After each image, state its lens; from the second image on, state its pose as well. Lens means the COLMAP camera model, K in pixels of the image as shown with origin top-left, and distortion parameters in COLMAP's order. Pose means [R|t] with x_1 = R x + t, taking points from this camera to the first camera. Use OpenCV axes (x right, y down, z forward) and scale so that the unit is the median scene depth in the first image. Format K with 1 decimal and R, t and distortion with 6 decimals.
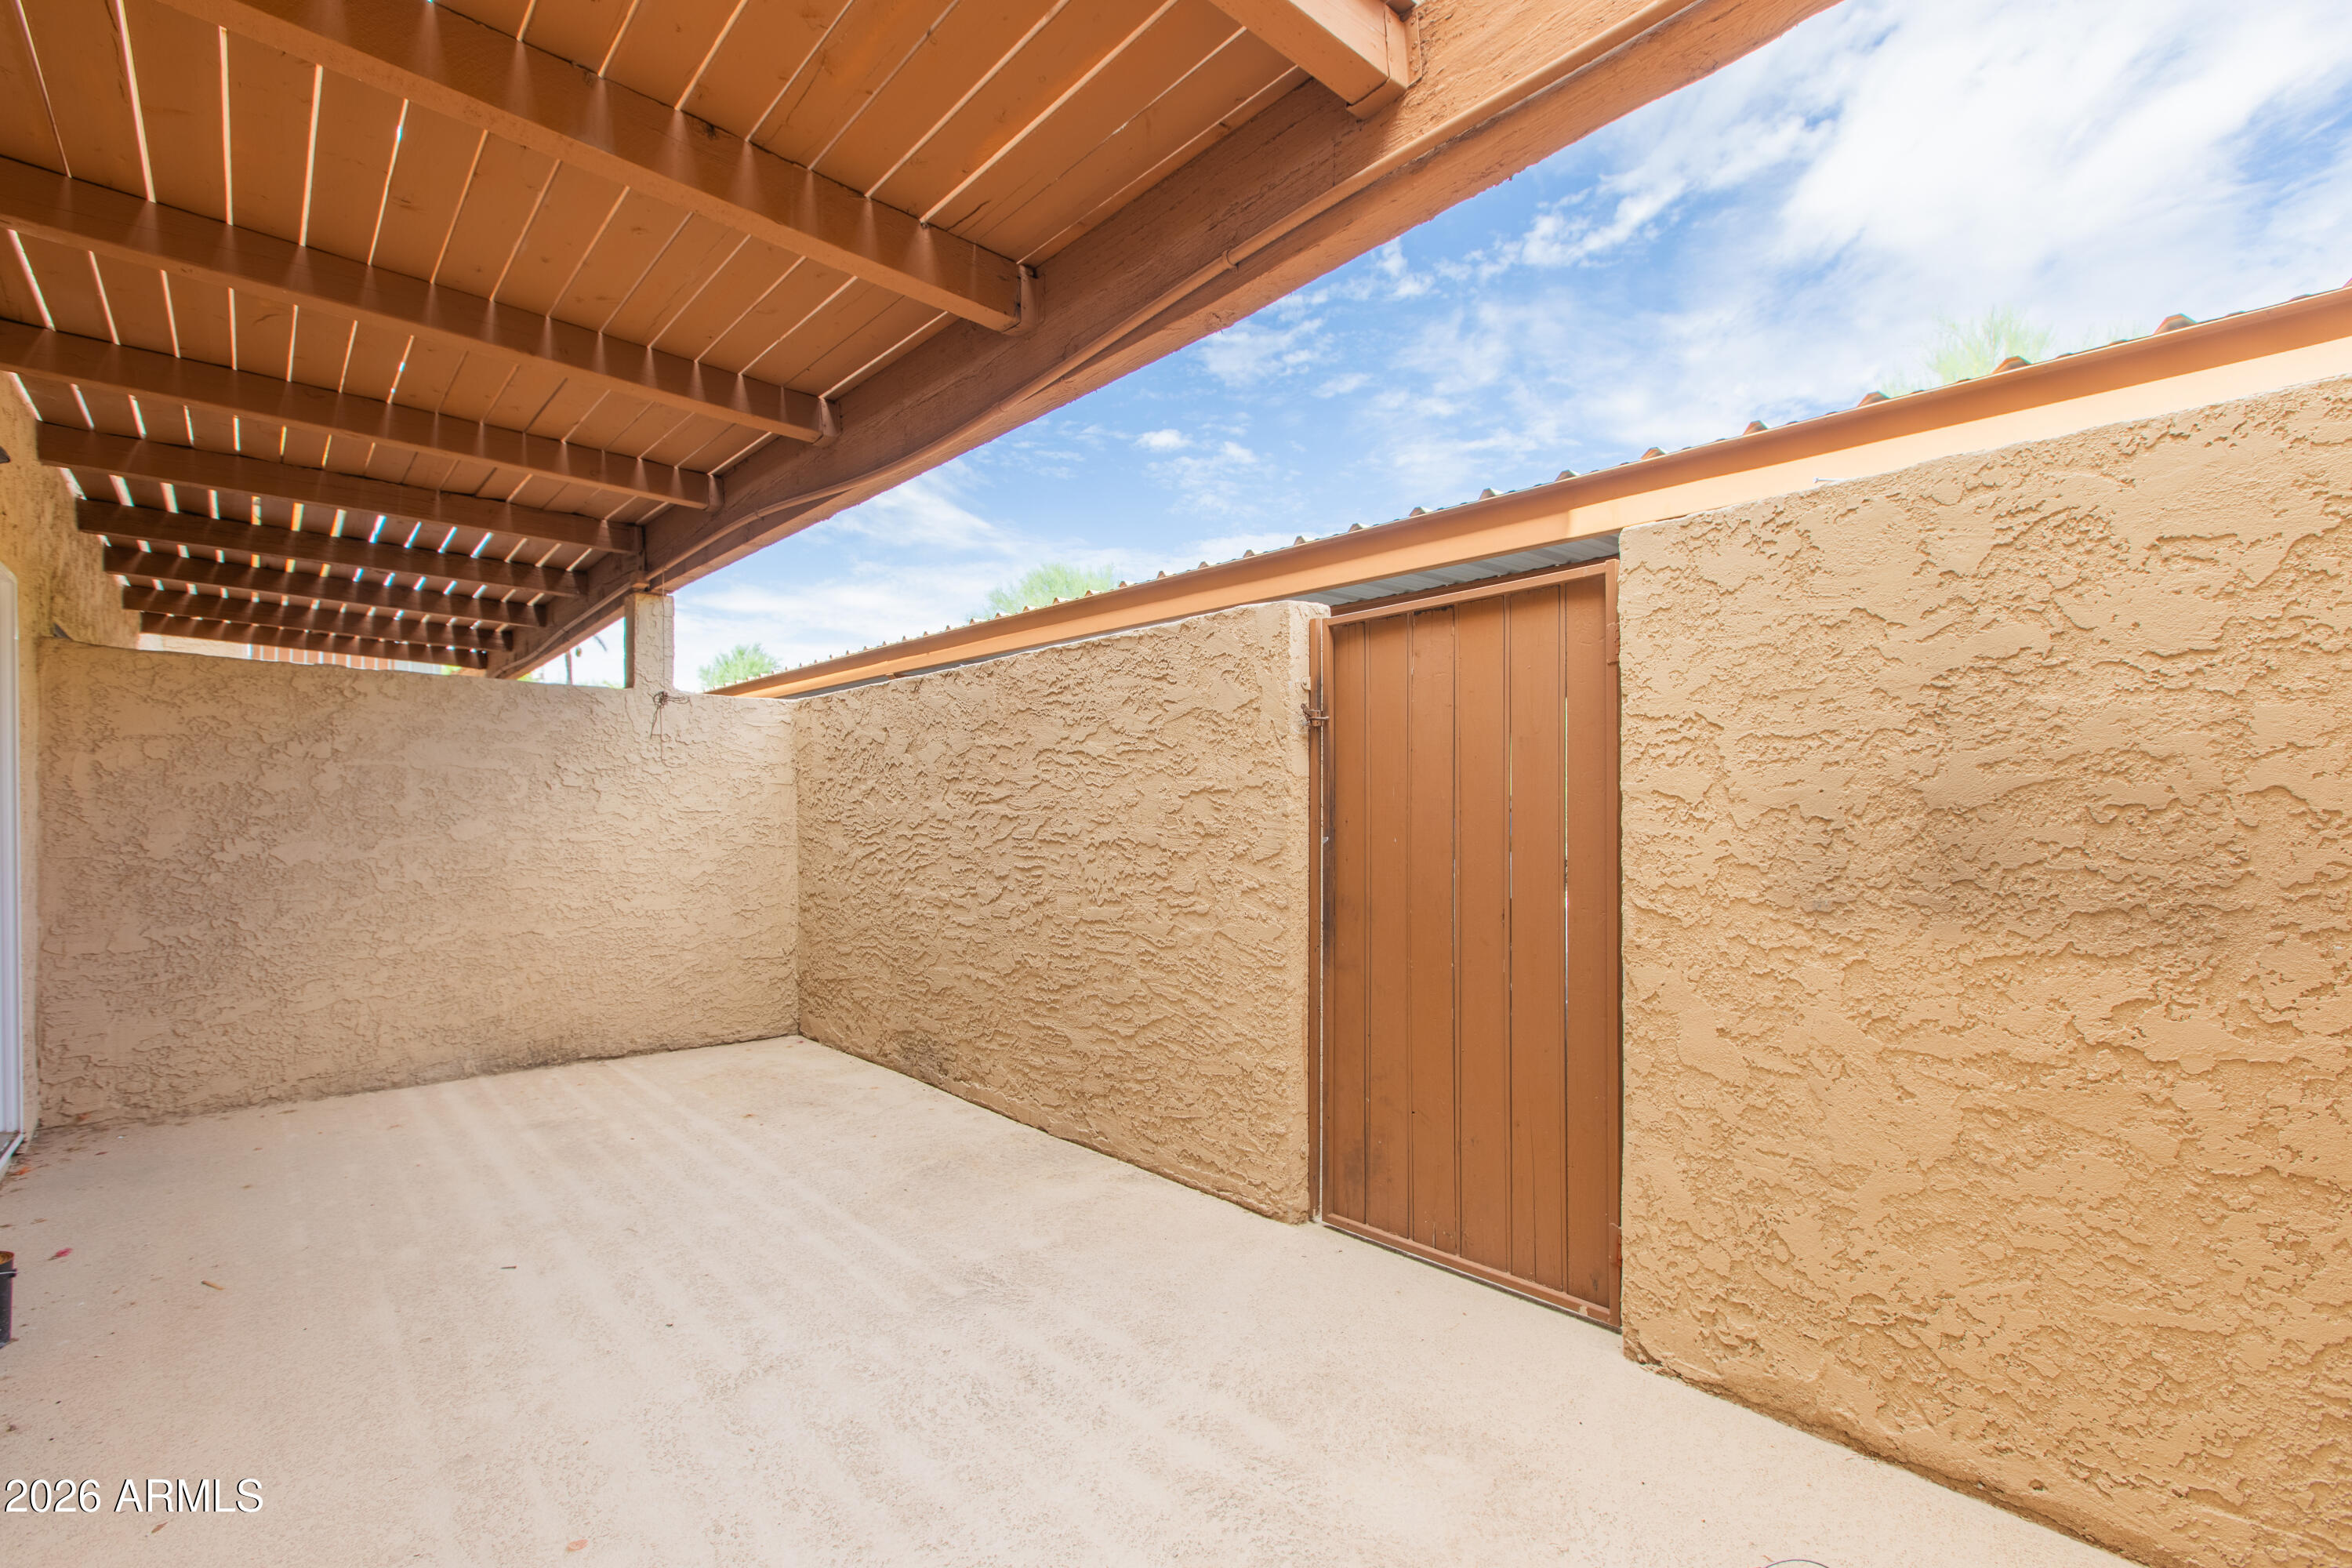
lens RADIAL K [[1067.4, 0, 1164.2], [0, 1067.4, 816.7], [0, 0, 1]] dist [0.008379, -0.002940]
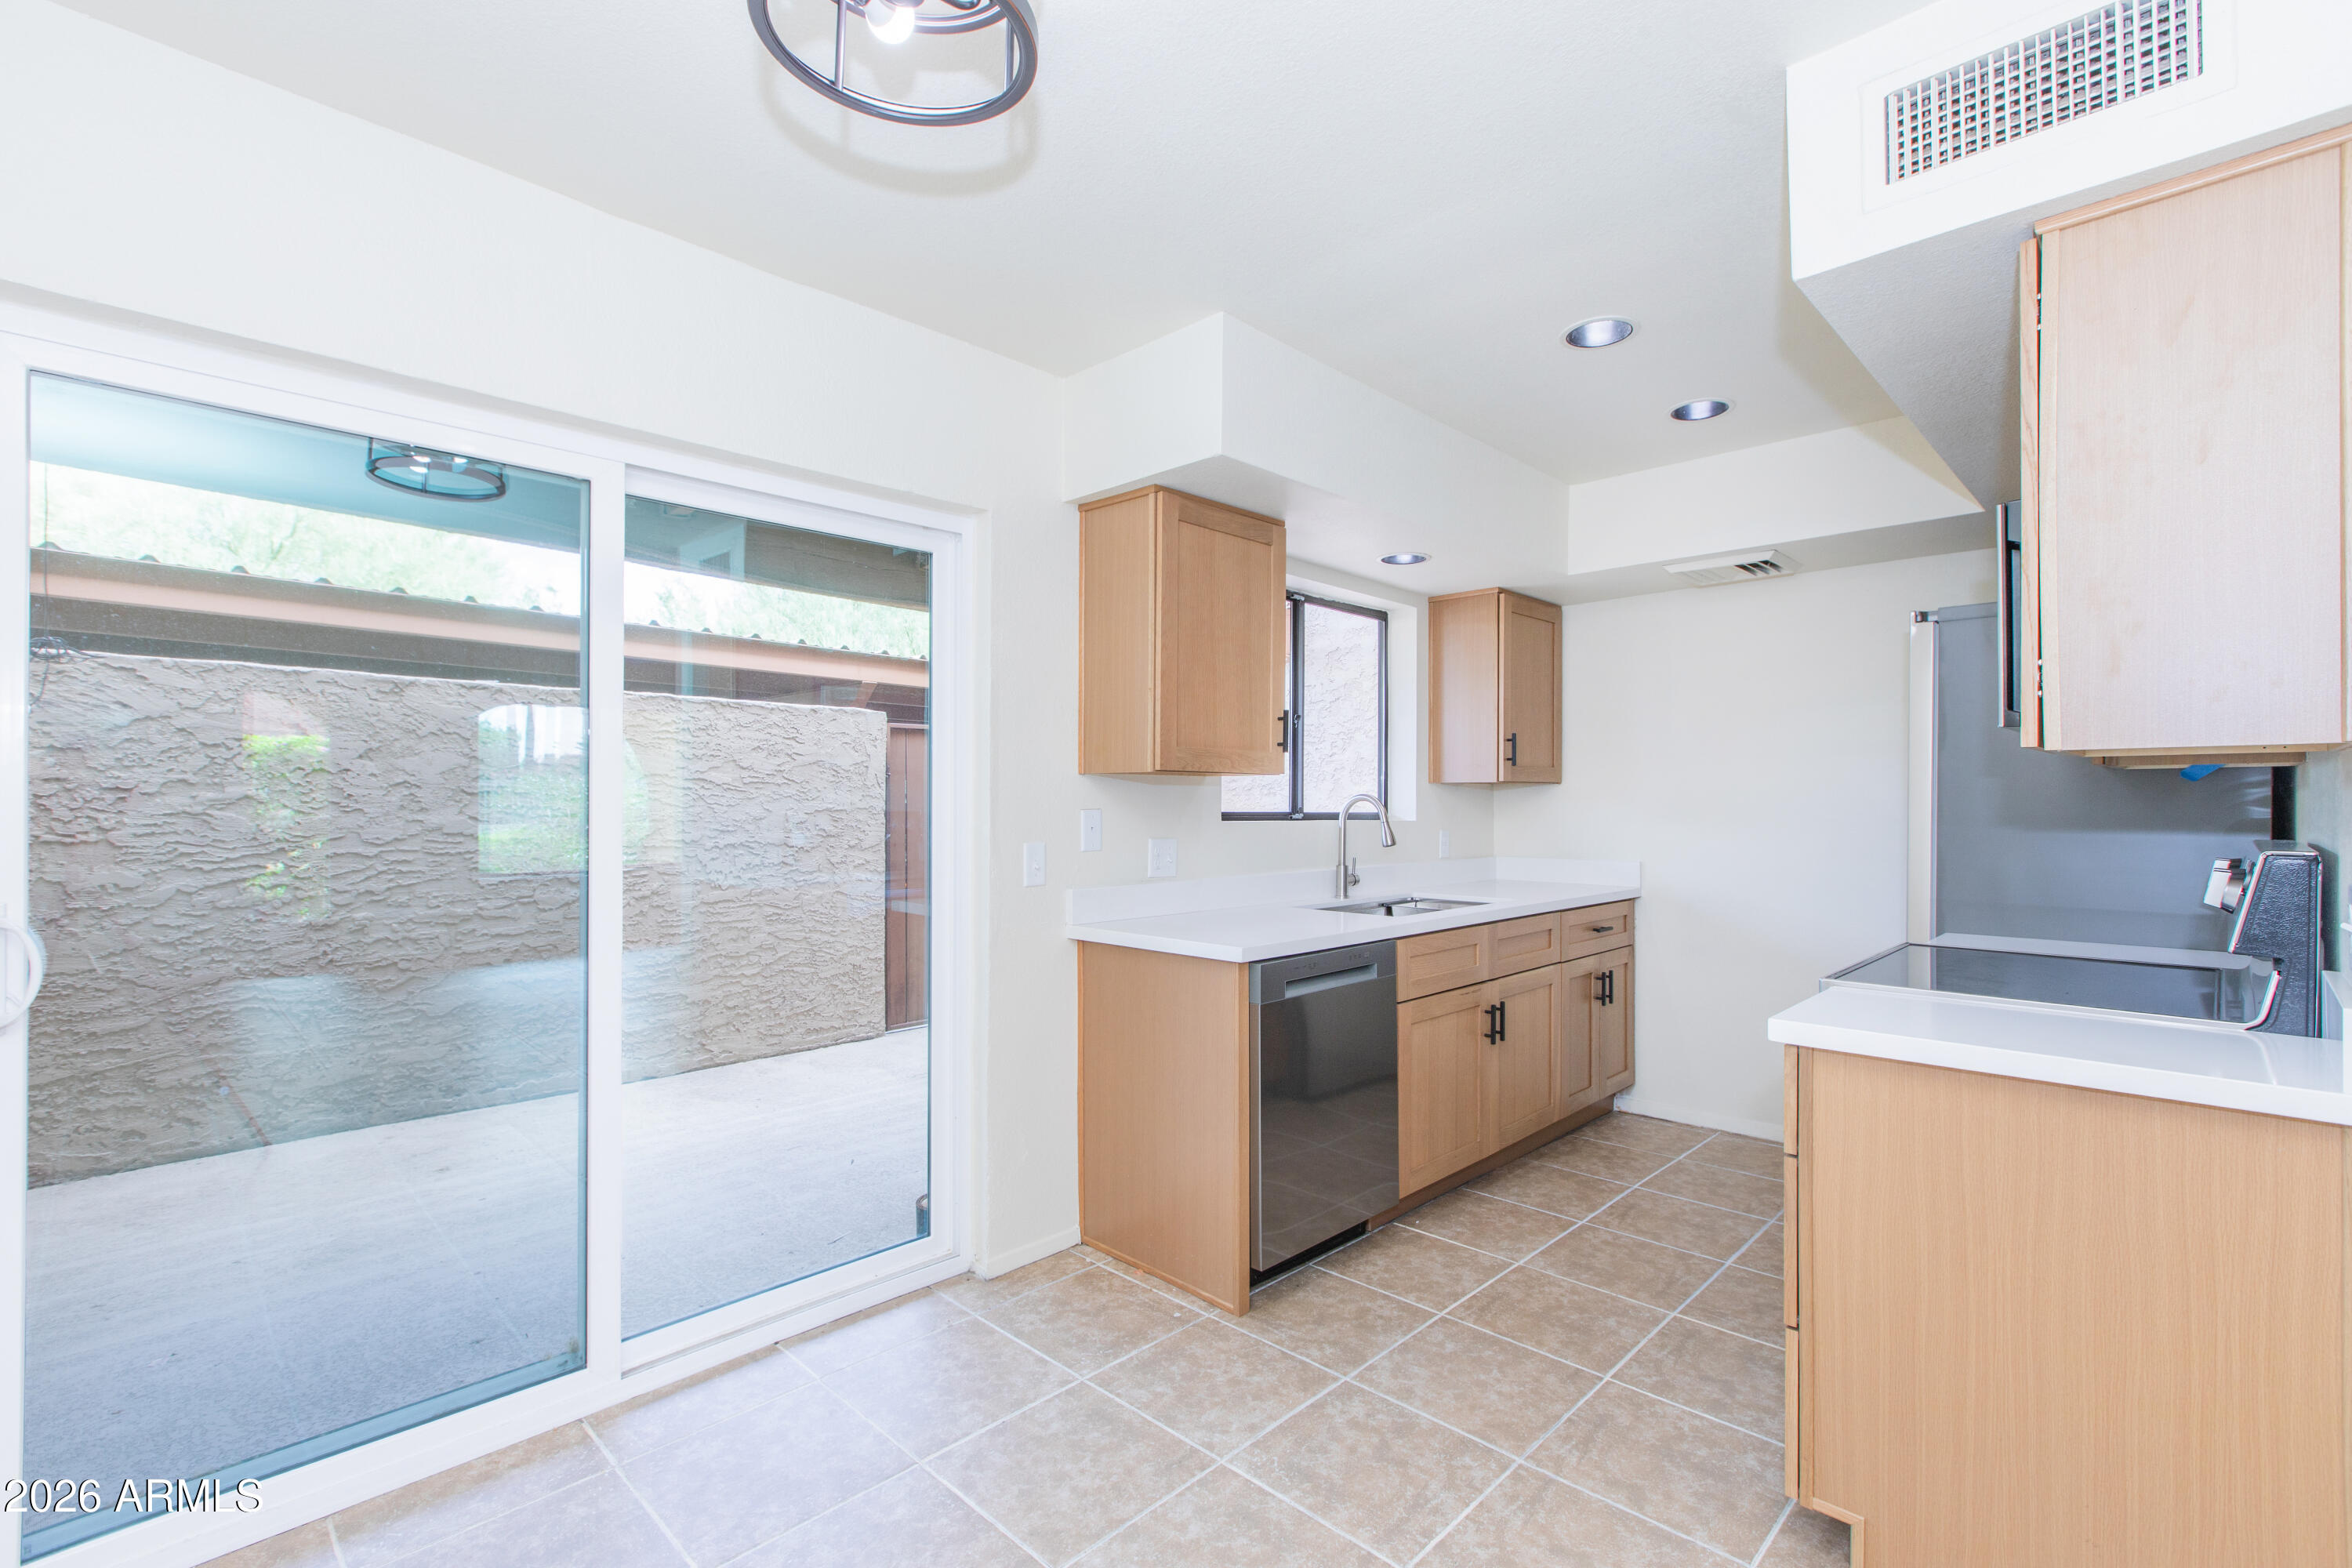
lens RADIAL K [[1067.4, 0, 1161.1], [0, 1067.4, 792.8], [0, 0, 1]] dist [0.008379, -0.002940]
pose [[-0.081955, 0.010536, 0.996580, -1.457636], [-0.002124, 0.999940, -0.010746, -0.029678], [-0.996634, -0.002997, -0.081928, 0.522008]]
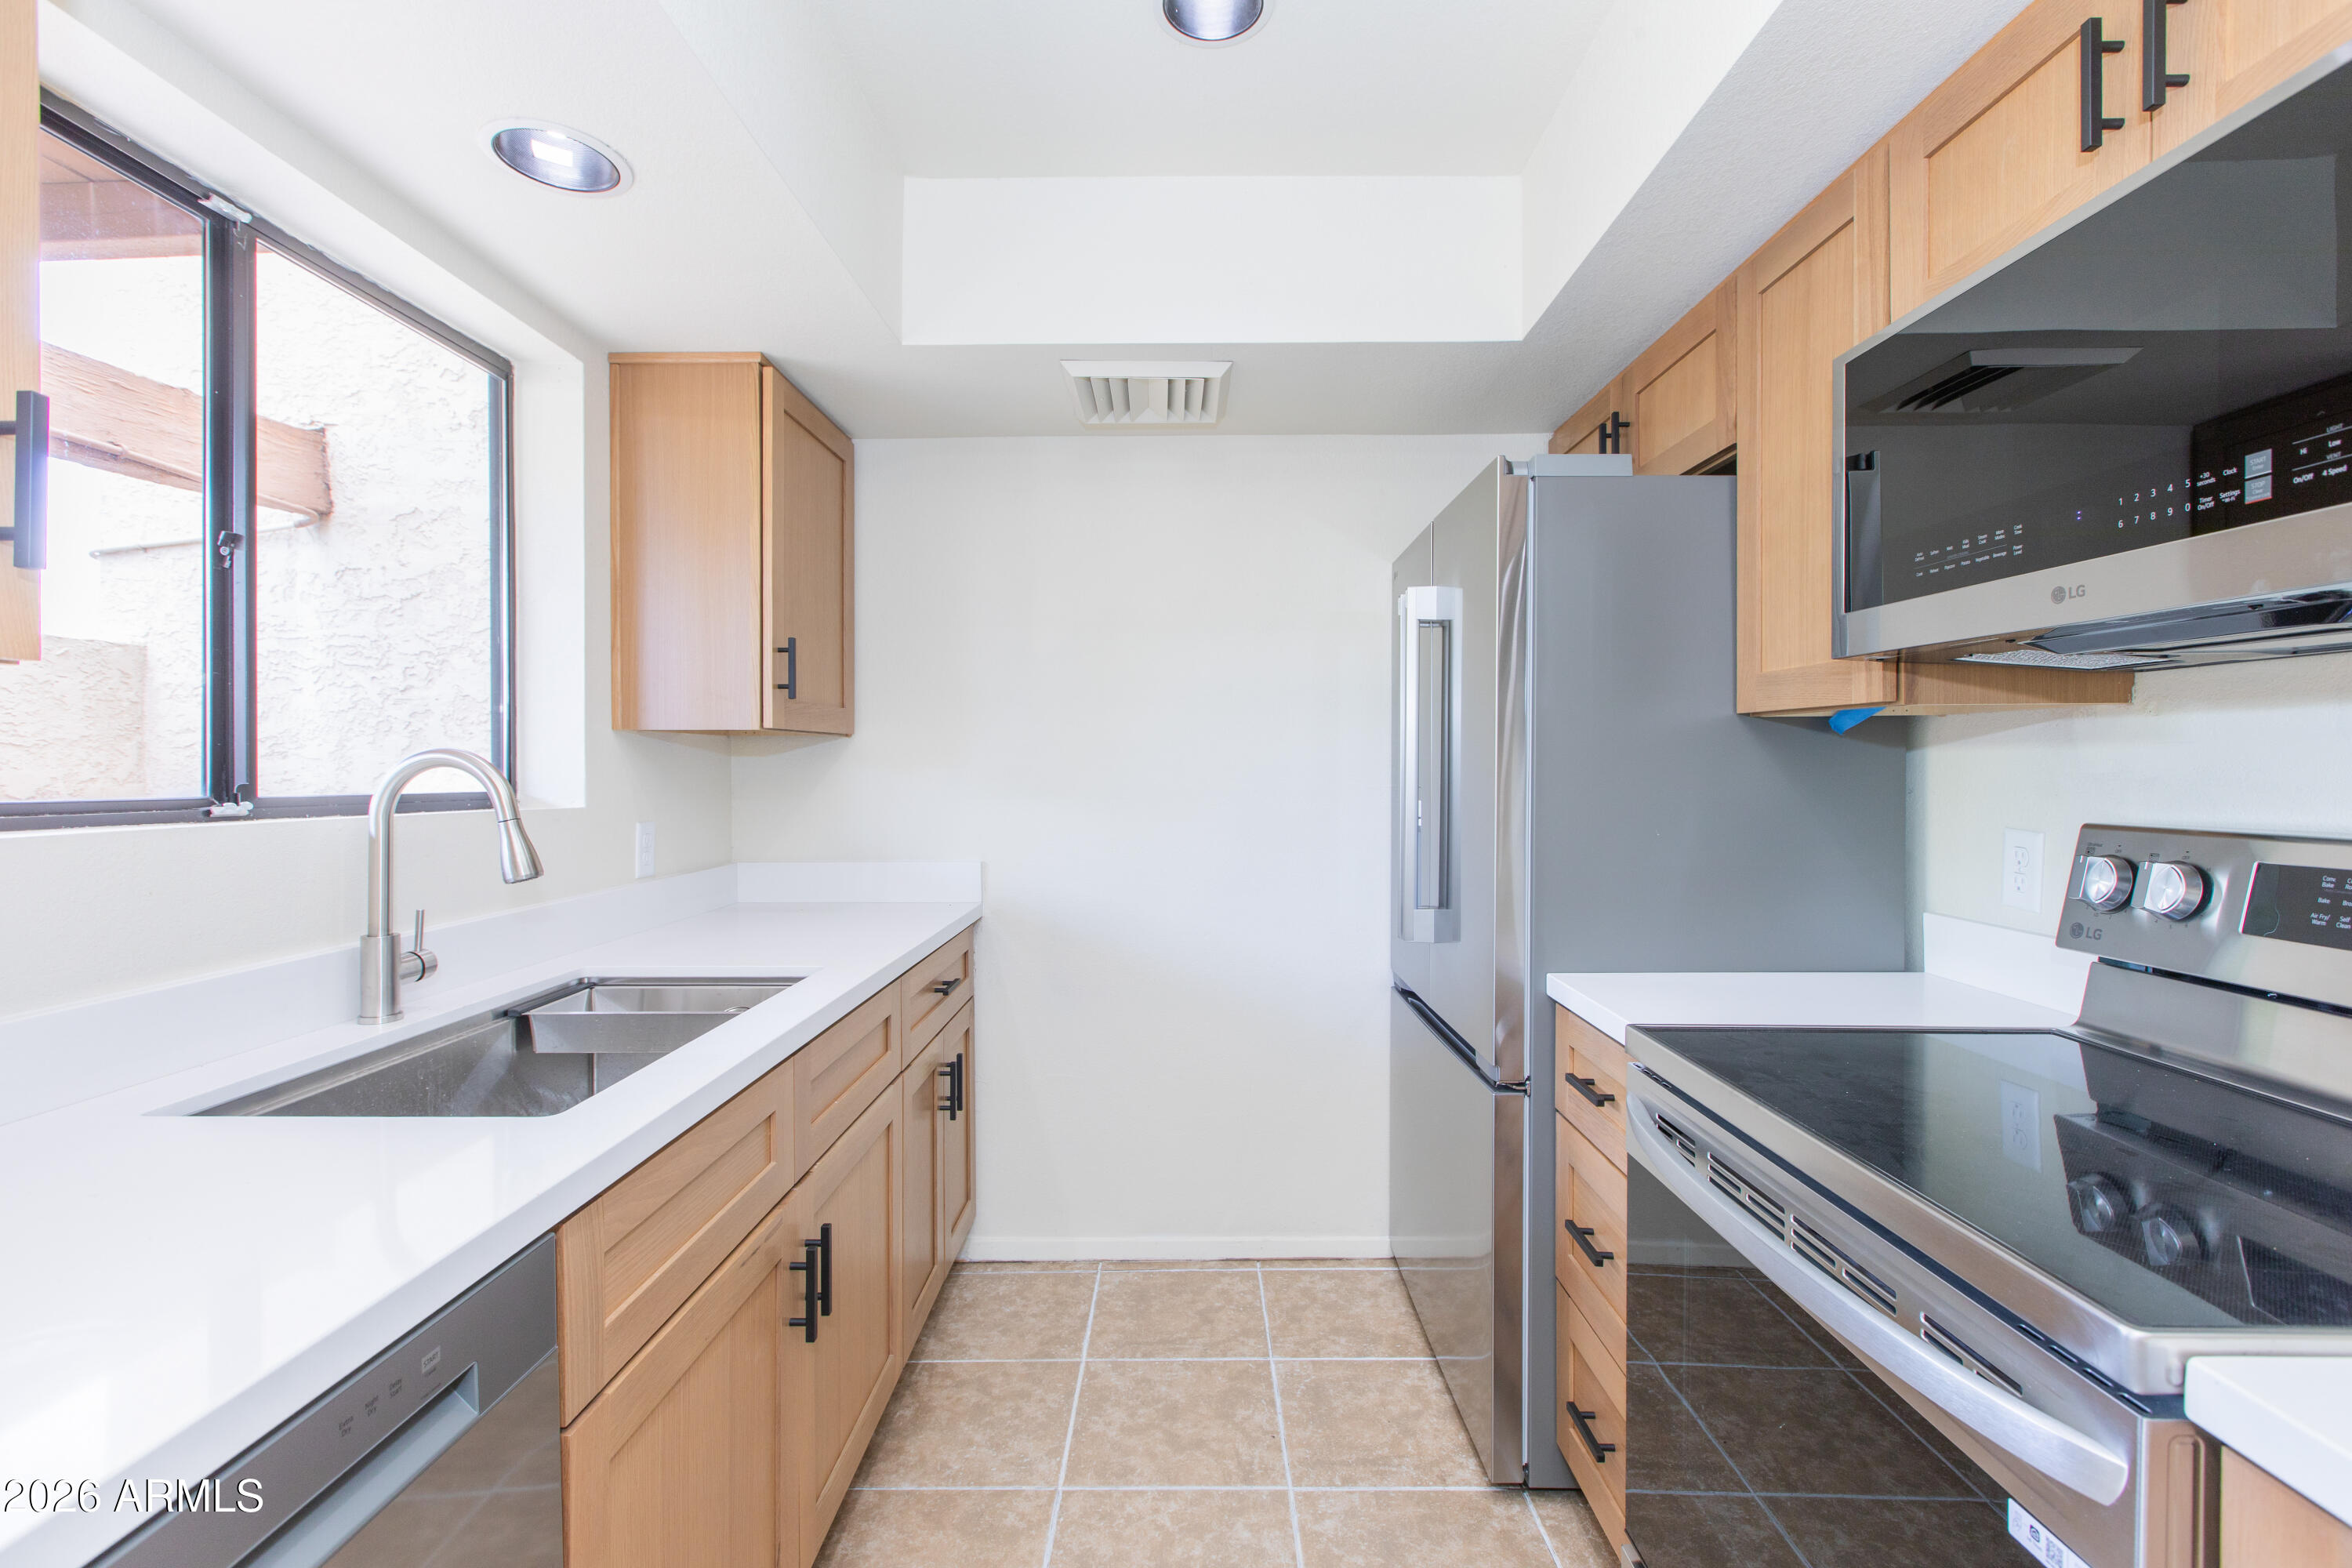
lens RADIAL K [[1067.4, 0, 1197.6], [0, 1067.4, 781.0], [0, 0, 1]] dist [0.008379, -0.002940]
pose [[-0.757312, -0.004928, 0.653034, -0.980257], [0.002059, 0.999949, 0.009934, -0.030721], [-0.653050, 0.008868, -0.757263, 0.380012]]
